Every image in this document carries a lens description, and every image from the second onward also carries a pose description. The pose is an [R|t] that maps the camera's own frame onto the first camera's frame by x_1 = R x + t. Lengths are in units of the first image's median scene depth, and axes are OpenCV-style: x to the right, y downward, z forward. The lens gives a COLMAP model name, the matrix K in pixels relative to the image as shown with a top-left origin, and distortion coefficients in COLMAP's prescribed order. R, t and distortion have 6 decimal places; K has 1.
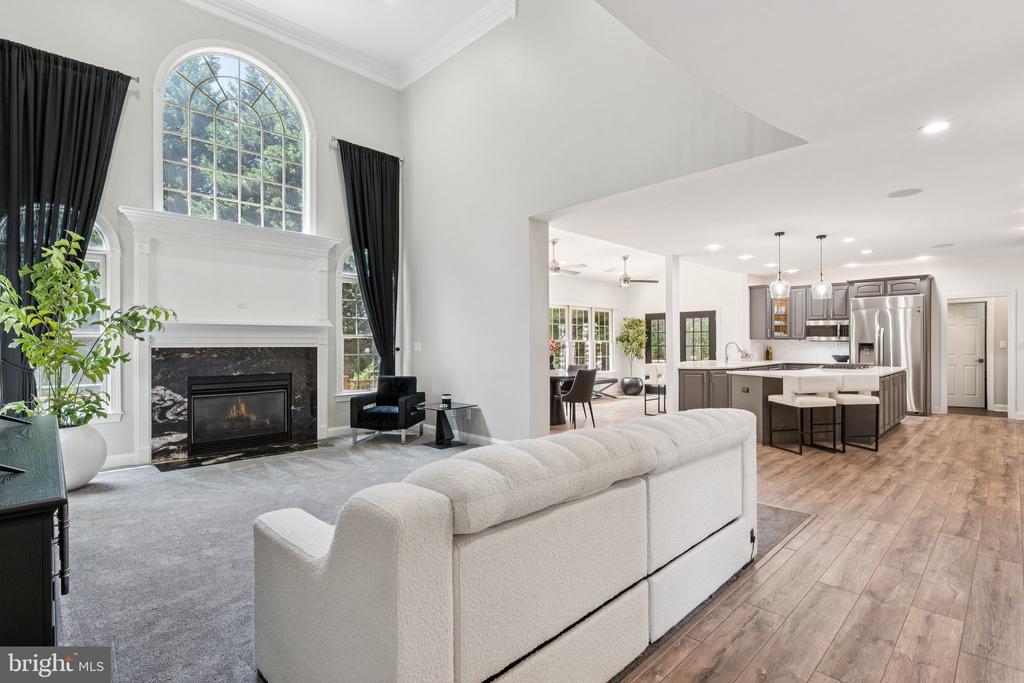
lens RADIAL K [[488.0, 0, 512.0], [0, 488.0, 341.5], [0, 0, 1]] dist [0.000997, -0.000453]
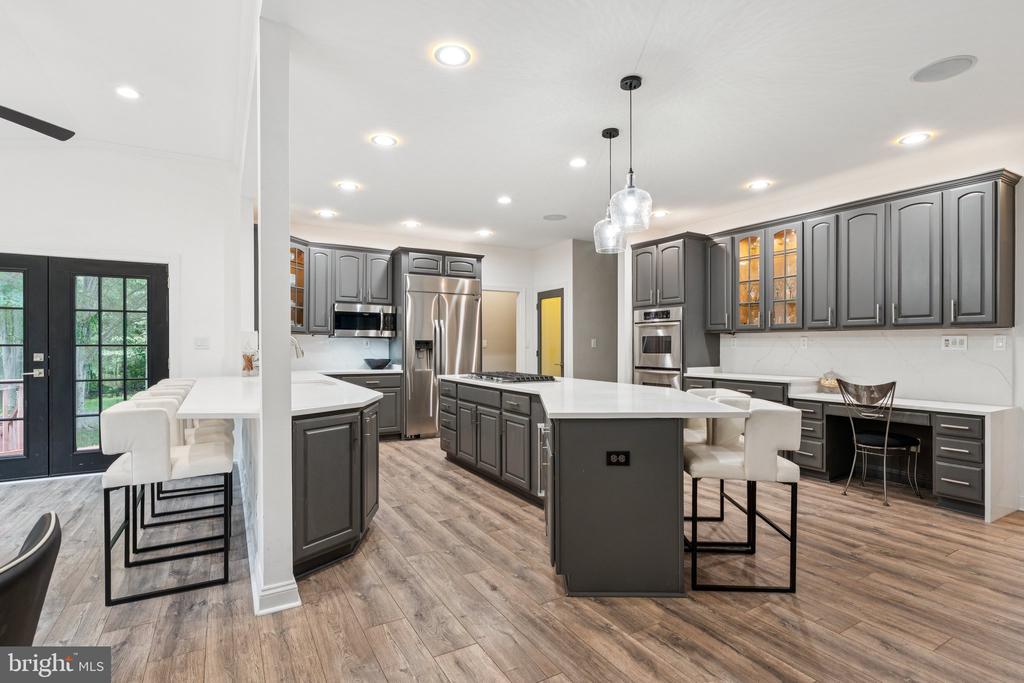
lens RADIAL K [[502.4, 0, 512.9], [0, 502.4, 345.3], [0, 0, 1]] dist [0.003901, -0.000136]
pose [[0.247563, 0.002144, 0.968869, 0.064553], [-0.008195, 0.999966, -0.000118, 0.008610], [-0.968837, -0.007911, 0.247572, 0.693703]]
